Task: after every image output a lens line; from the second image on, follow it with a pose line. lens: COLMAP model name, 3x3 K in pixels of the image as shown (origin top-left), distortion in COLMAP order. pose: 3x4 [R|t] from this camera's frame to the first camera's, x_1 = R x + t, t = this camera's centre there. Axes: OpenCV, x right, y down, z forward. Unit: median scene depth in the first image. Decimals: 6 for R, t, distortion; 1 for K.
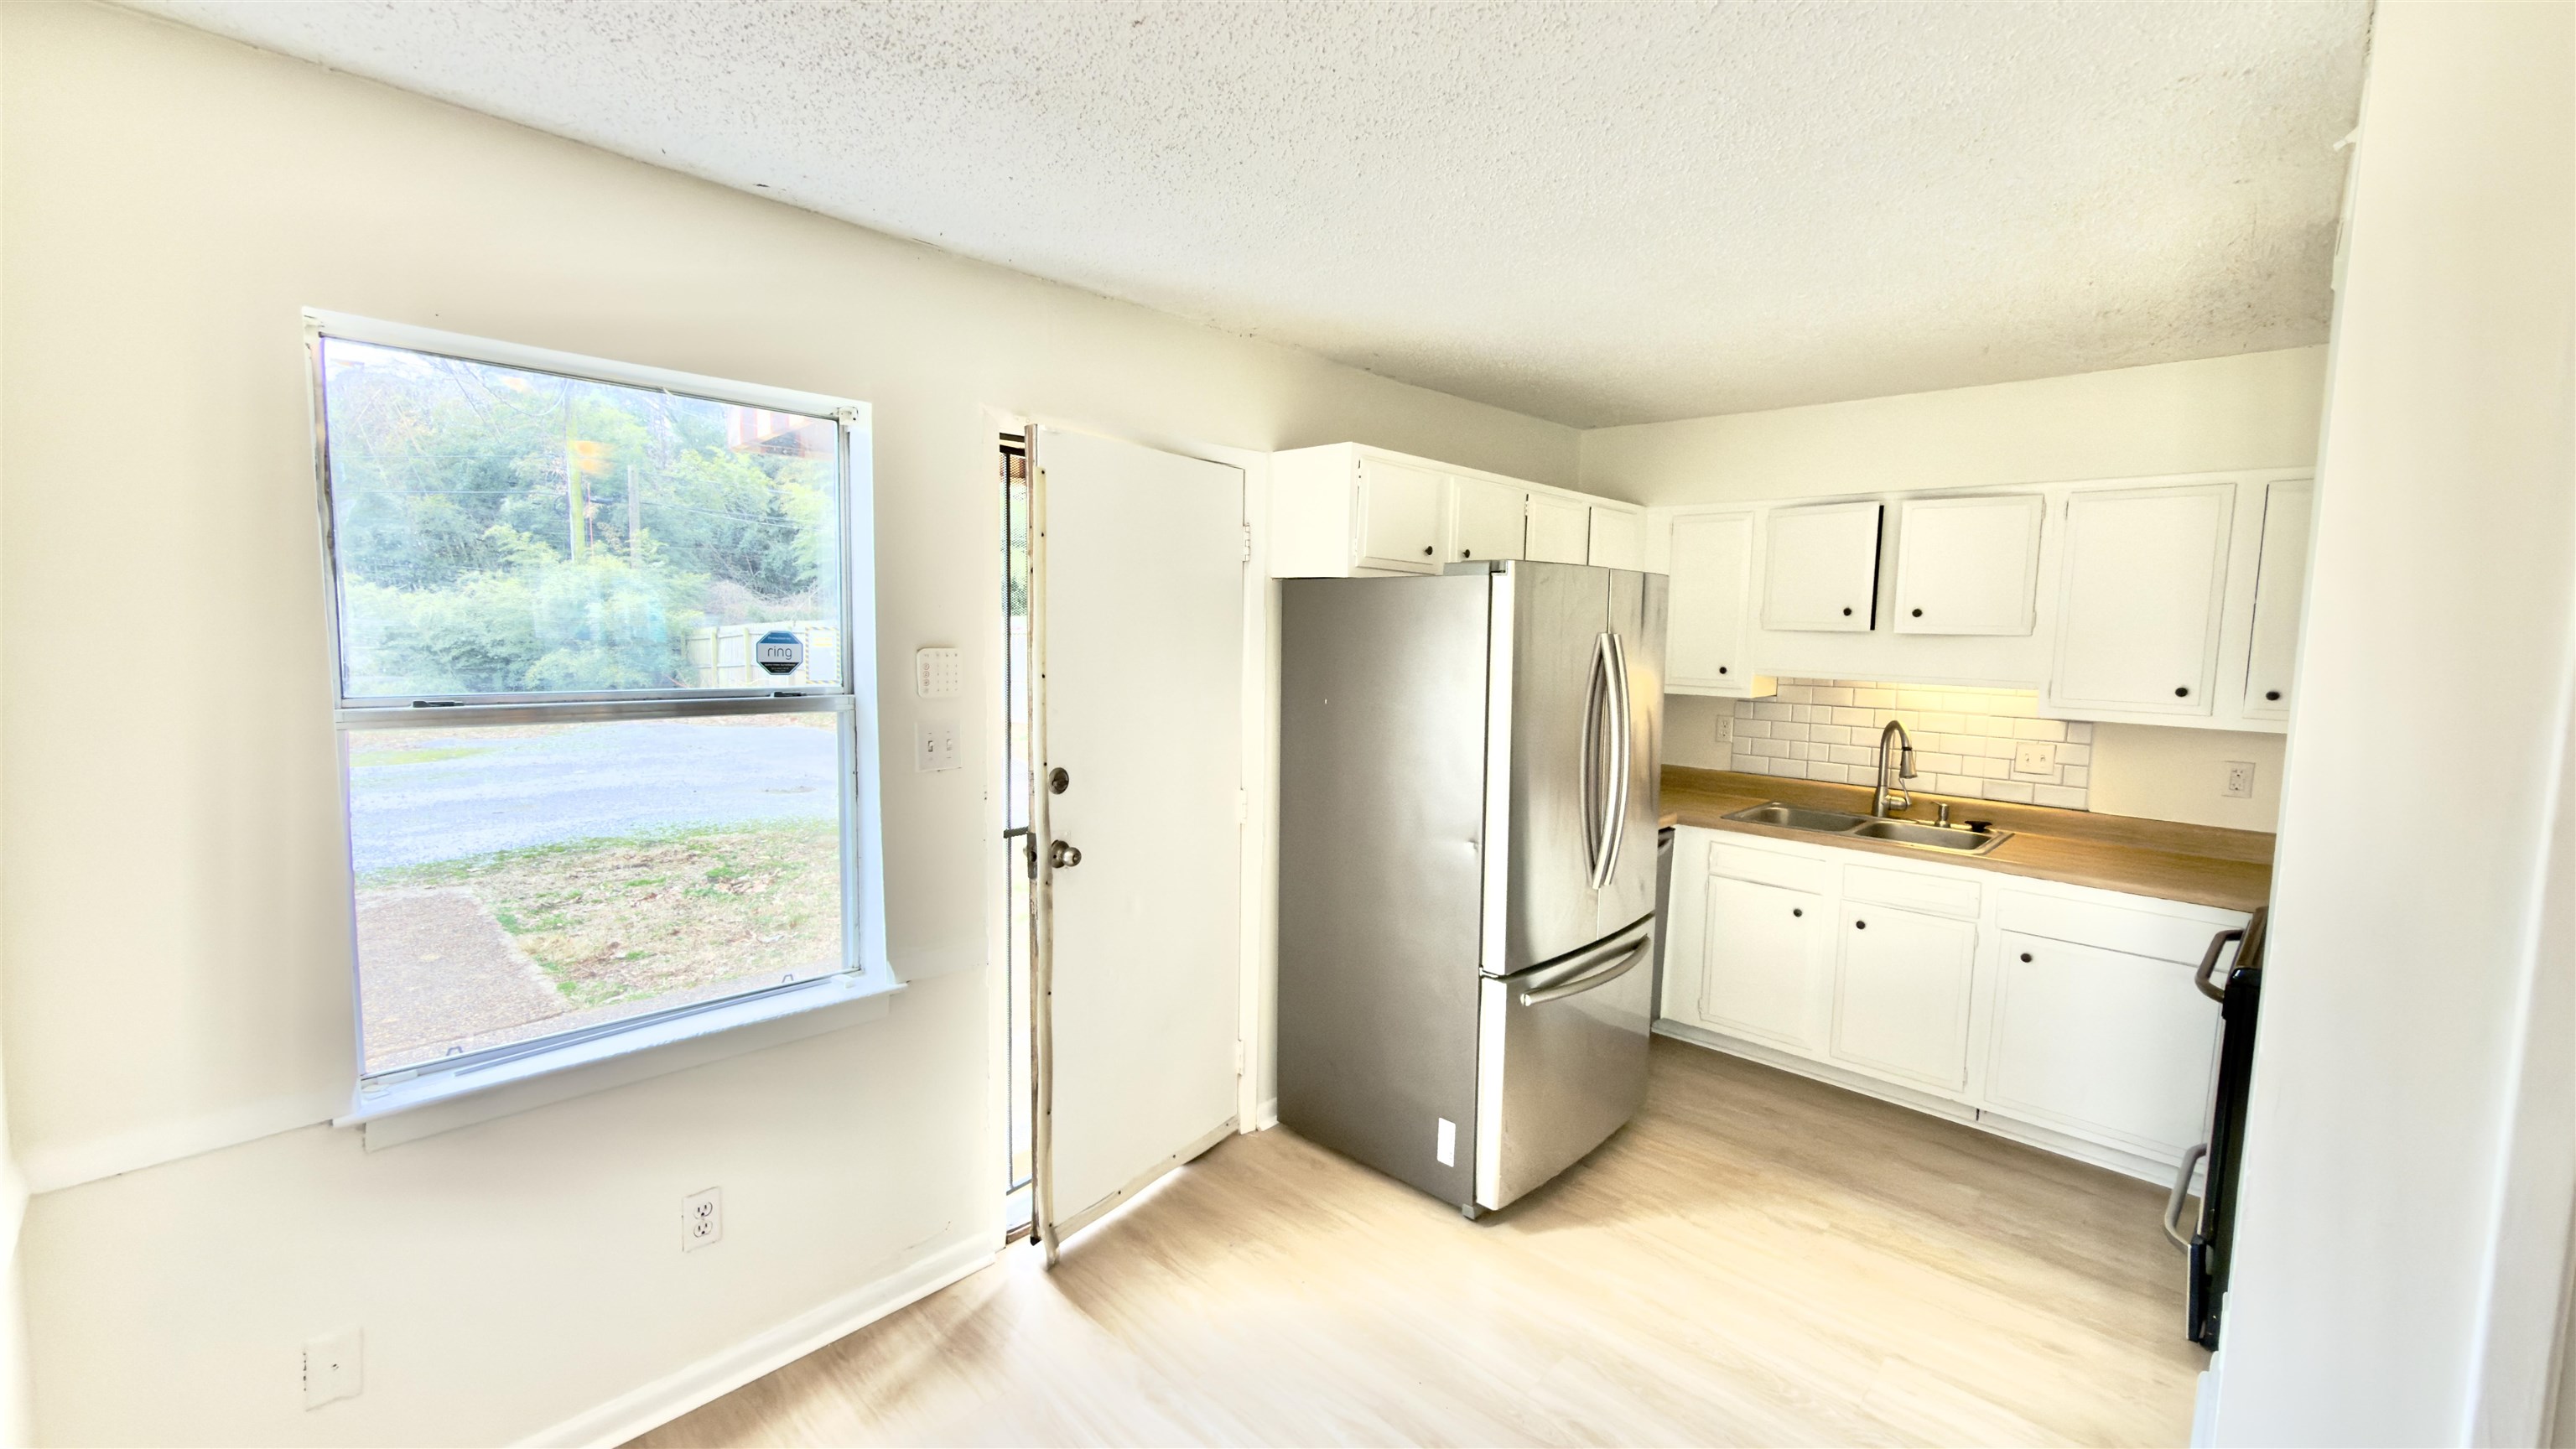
lens RADIAL K [[1027.1, 0, 1302.5], [0, 1027.1, 723.7], [0, 0, 1]] dist [0.000652, -0.000452]
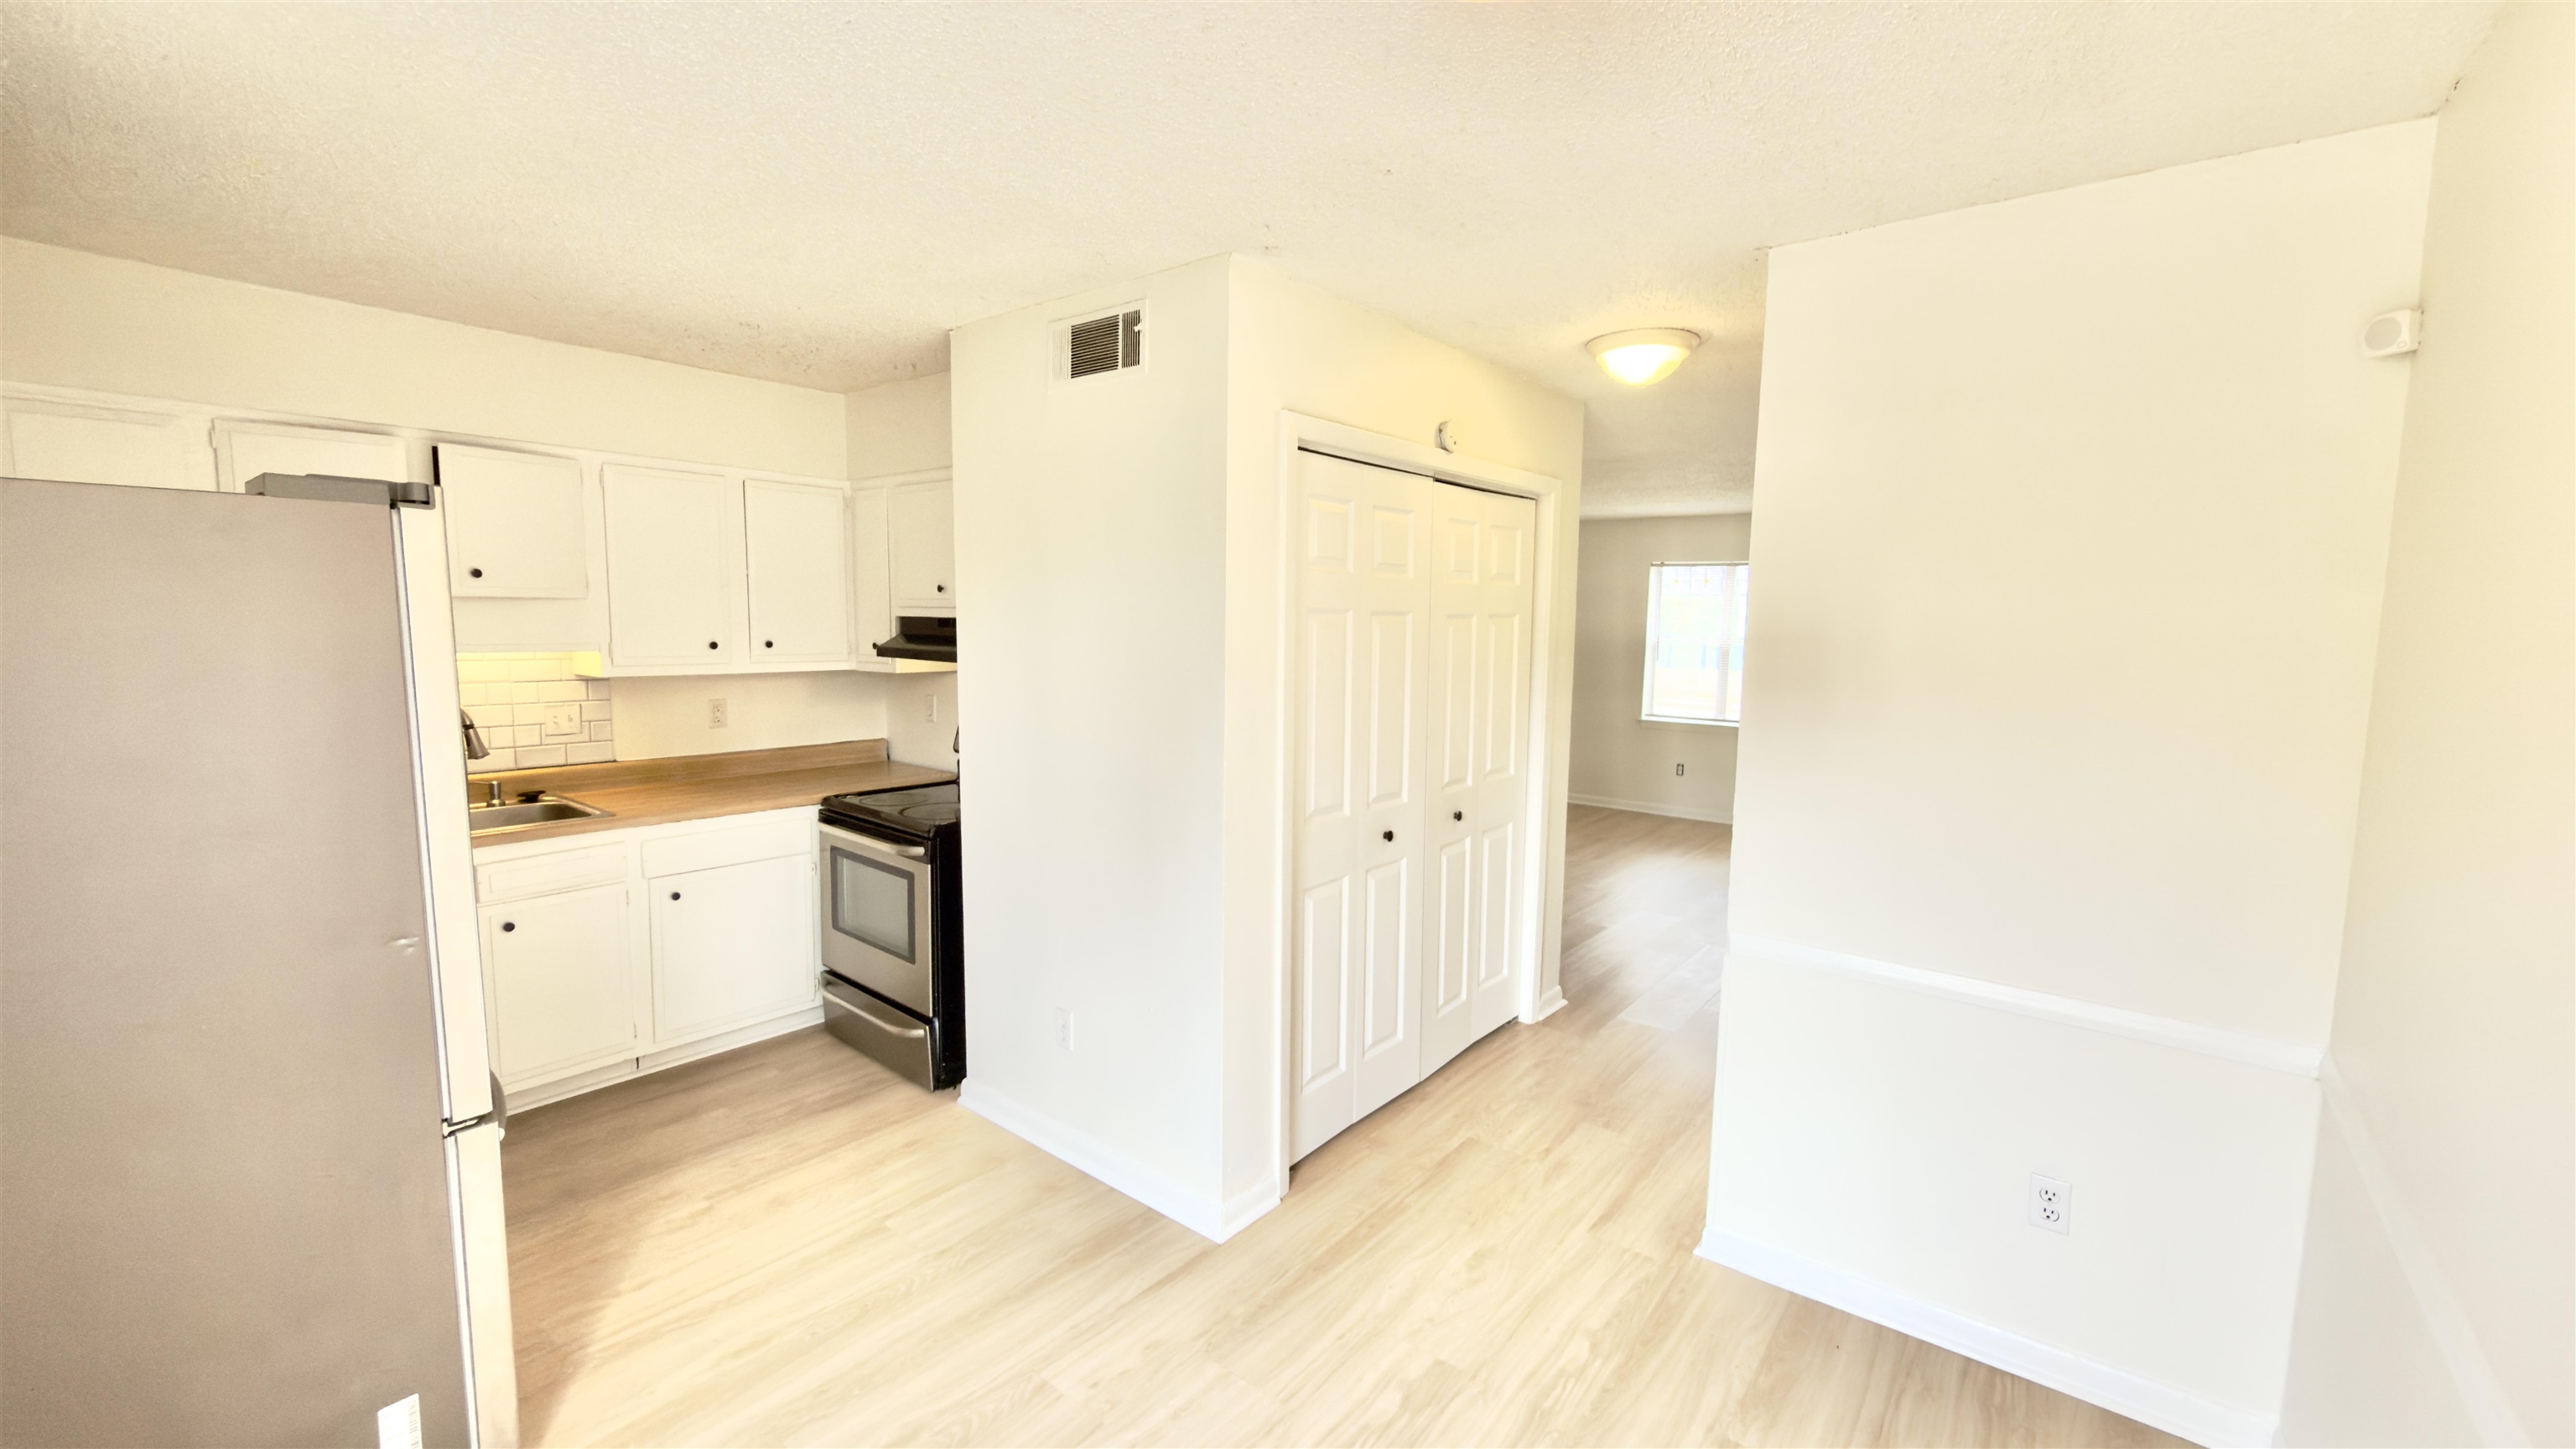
lens RADIAL K [[1027.1, 0, 1292.7], [0, 1027.1, 719.9], [0, 0, 1]] dist [0.000652, -0.000452]
pose [[-0.083389, -0.127781, 0.988291, -0.413728], [0.079300, 0.987749, 0.134402, -0.053020], [-0.993357, 0.089579, -0.072234, 0.424464]]
